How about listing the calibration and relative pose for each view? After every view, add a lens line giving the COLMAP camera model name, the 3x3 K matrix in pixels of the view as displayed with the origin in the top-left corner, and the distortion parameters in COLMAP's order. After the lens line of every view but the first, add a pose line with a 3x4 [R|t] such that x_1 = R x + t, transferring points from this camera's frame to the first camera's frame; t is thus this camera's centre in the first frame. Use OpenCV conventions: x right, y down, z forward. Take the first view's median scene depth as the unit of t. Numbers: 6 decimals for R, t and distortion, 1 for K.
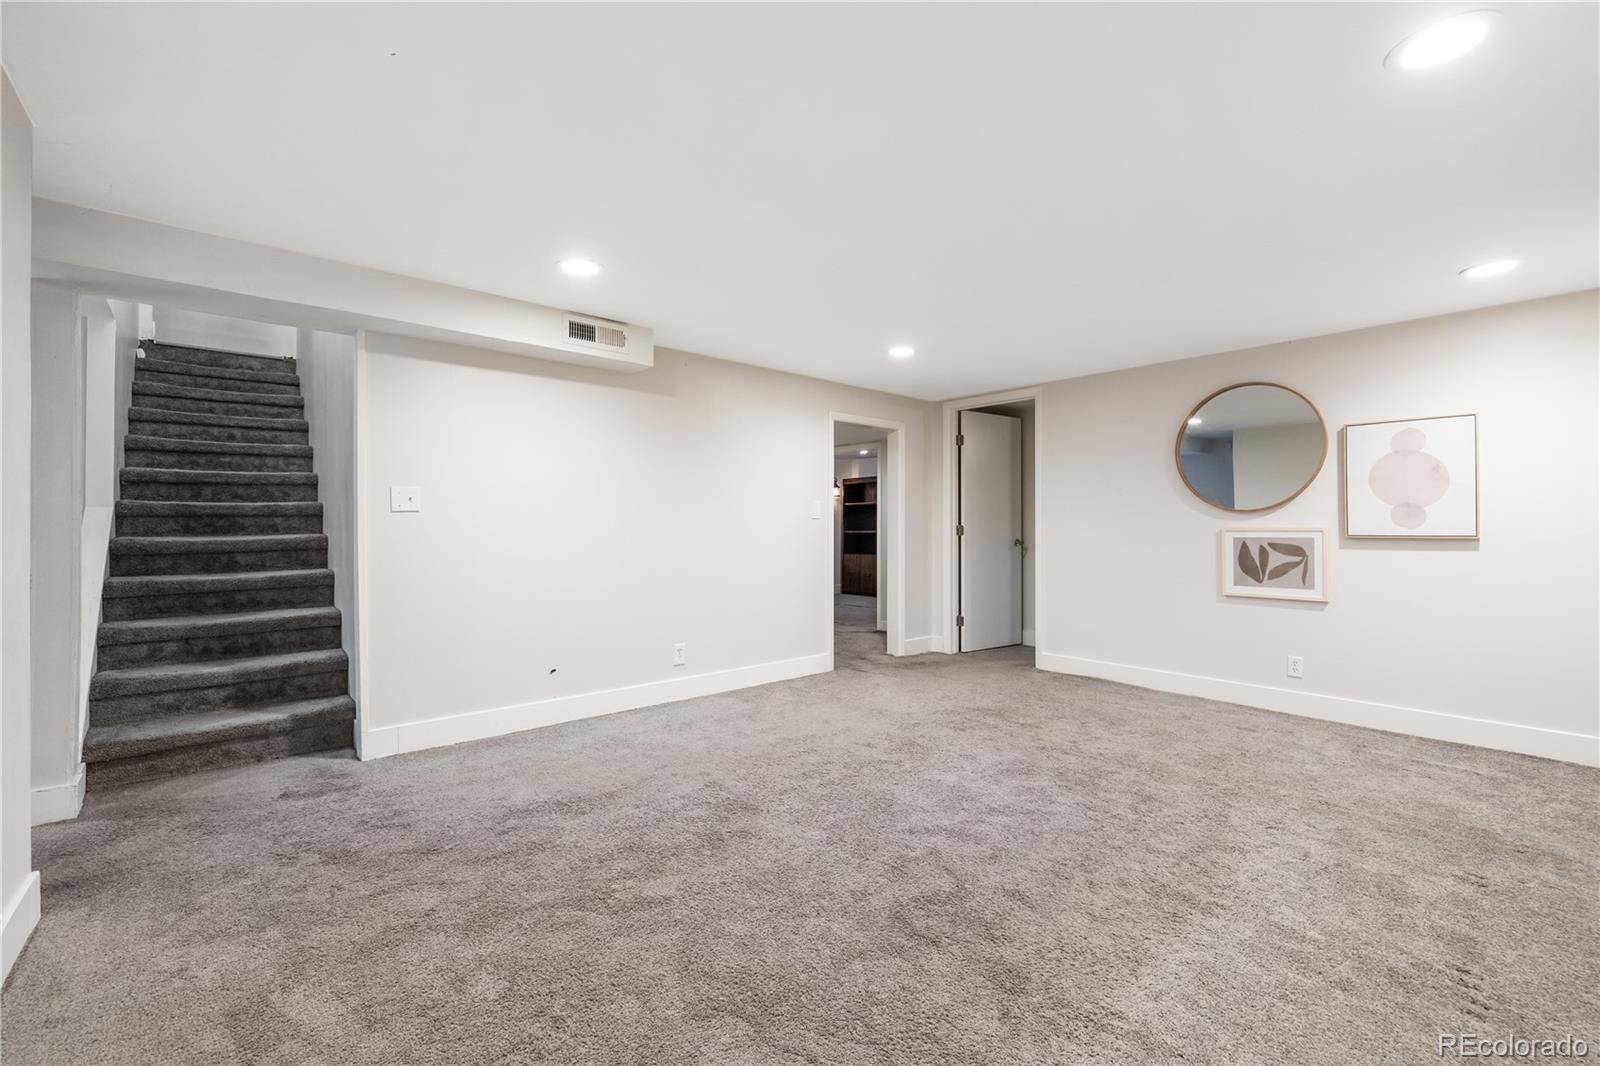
lens RADIAL K [[682.8, 0, 797.5], [0, 682.8, 525.6], [0, 0, 1]] dist [-0.004678, -0.000334]
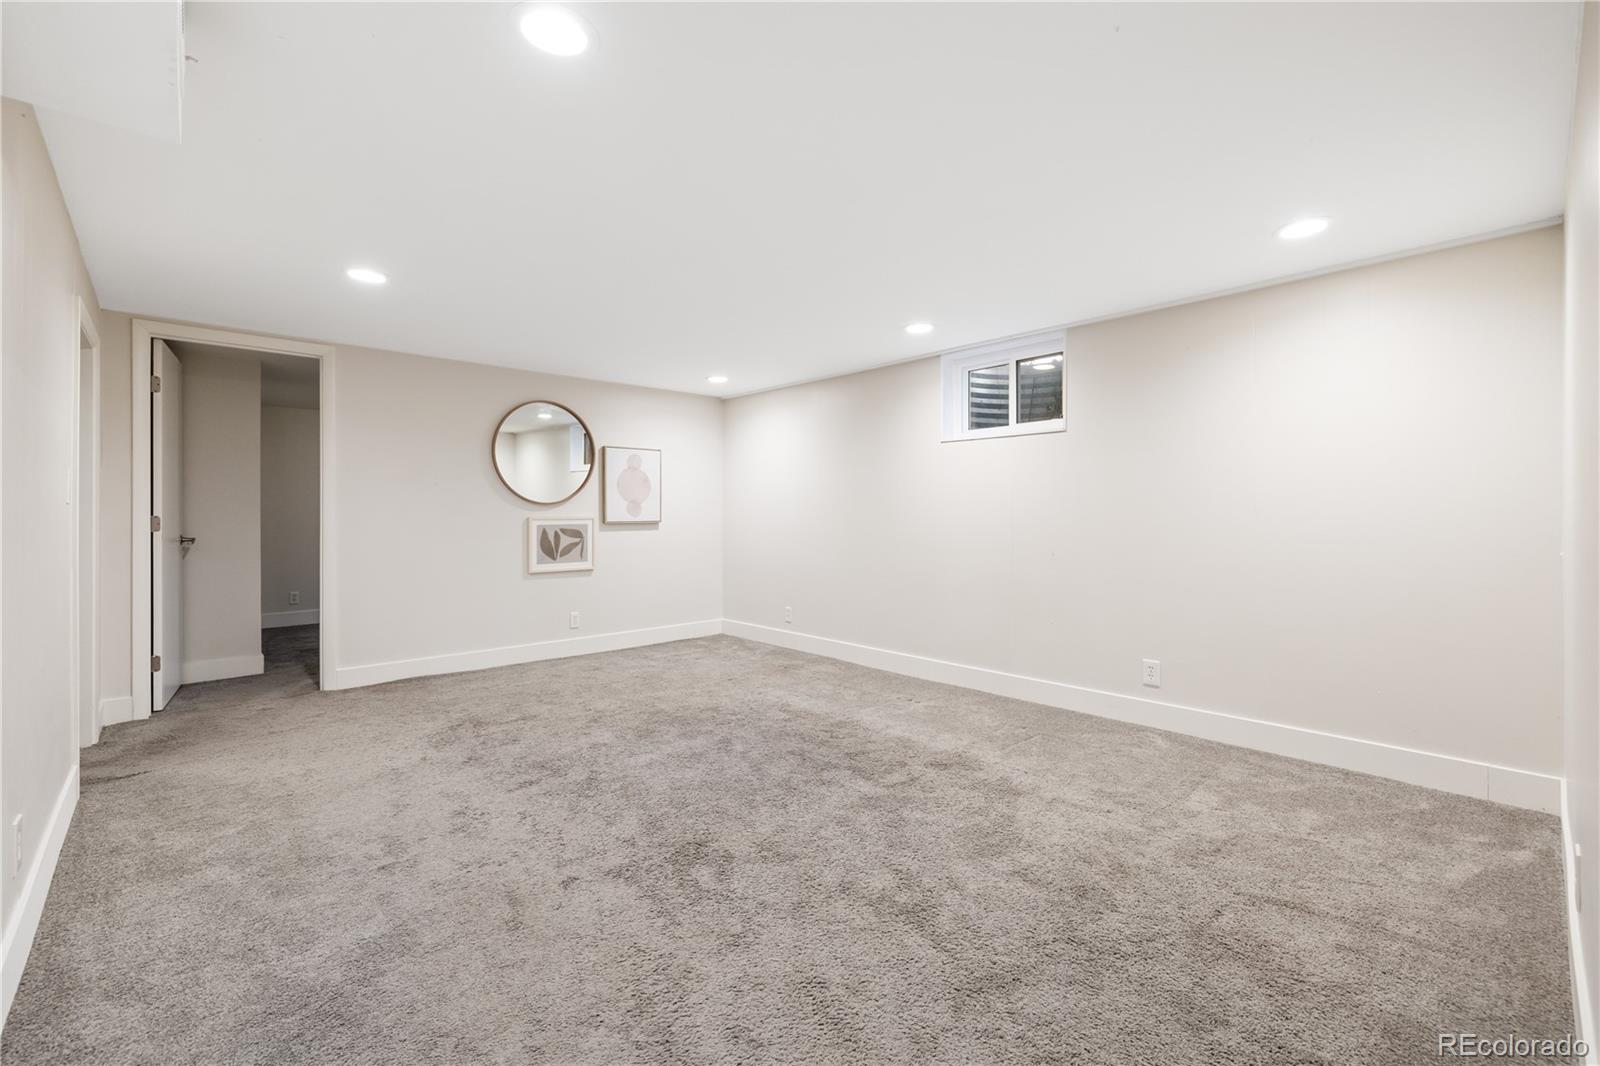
lens RADIAL K [[682.8, 0, 804.3], [0, 682.8, 518.9], [0, 0, 1]] dist [-0.004678, -0.000334]
pose [[-0.048251, -0.008343, 0.998800, -0.674535], [-0.001774, 0.999964, 0.008267, -0.005333], [-0.998834, -0.001373, -0.048264, 0.649920]]
